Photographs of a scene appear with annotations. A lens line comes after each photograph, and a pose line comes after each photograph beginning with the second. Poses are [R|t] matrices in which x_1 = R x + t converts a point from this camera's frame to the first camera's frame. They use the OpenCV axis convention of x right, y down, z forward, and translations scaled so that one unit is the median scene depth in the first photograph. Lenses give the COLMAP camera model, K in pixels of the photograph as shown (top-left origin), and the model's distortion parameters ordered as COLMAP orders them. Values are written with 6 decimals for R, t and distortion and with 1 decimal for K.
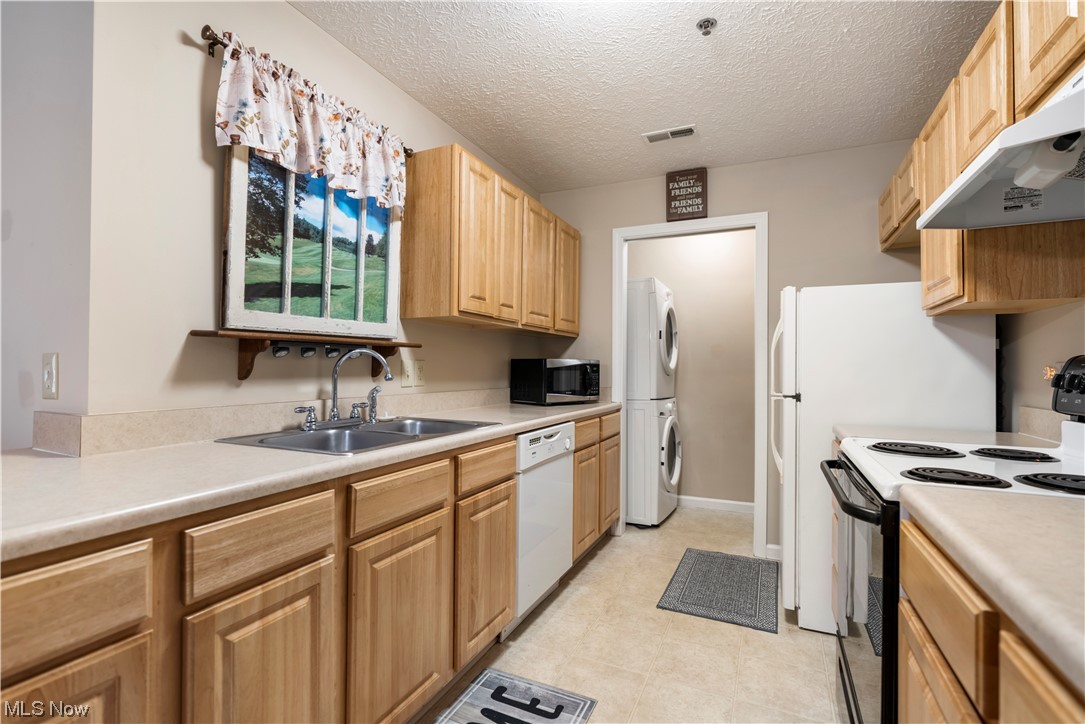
lens RADIAL K [[499.5, 0, 545.2], [0, 499.5, 363.5], [0, 0, 1]] dist [-0.000711, 0.000100]
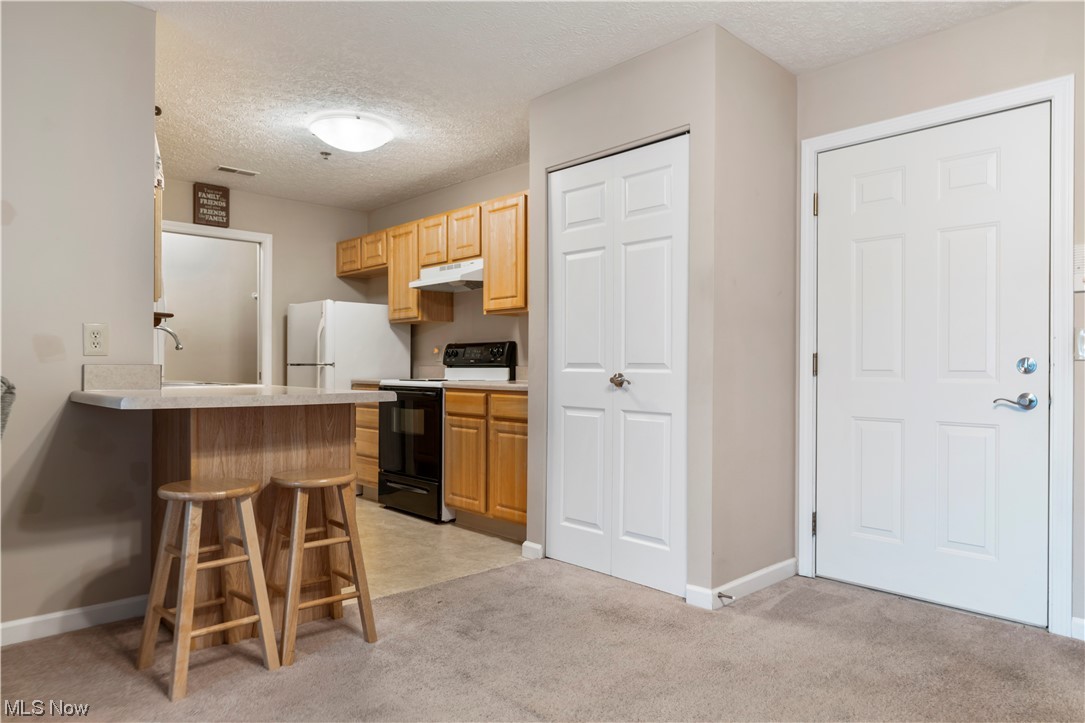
lens RADIAL K [[687.9, 0, 543.0], [0, 687.9, 363.5], [0, 0, 1]] dist [-0.001116, -0.000217]
pose [[0.377047, -0.000228, 0.926194, -0.979459], [-0.010946, 0.999929, 0.004702, 0.030601], [-0.926129, -0.011911, 0.377018, -0.387449]]
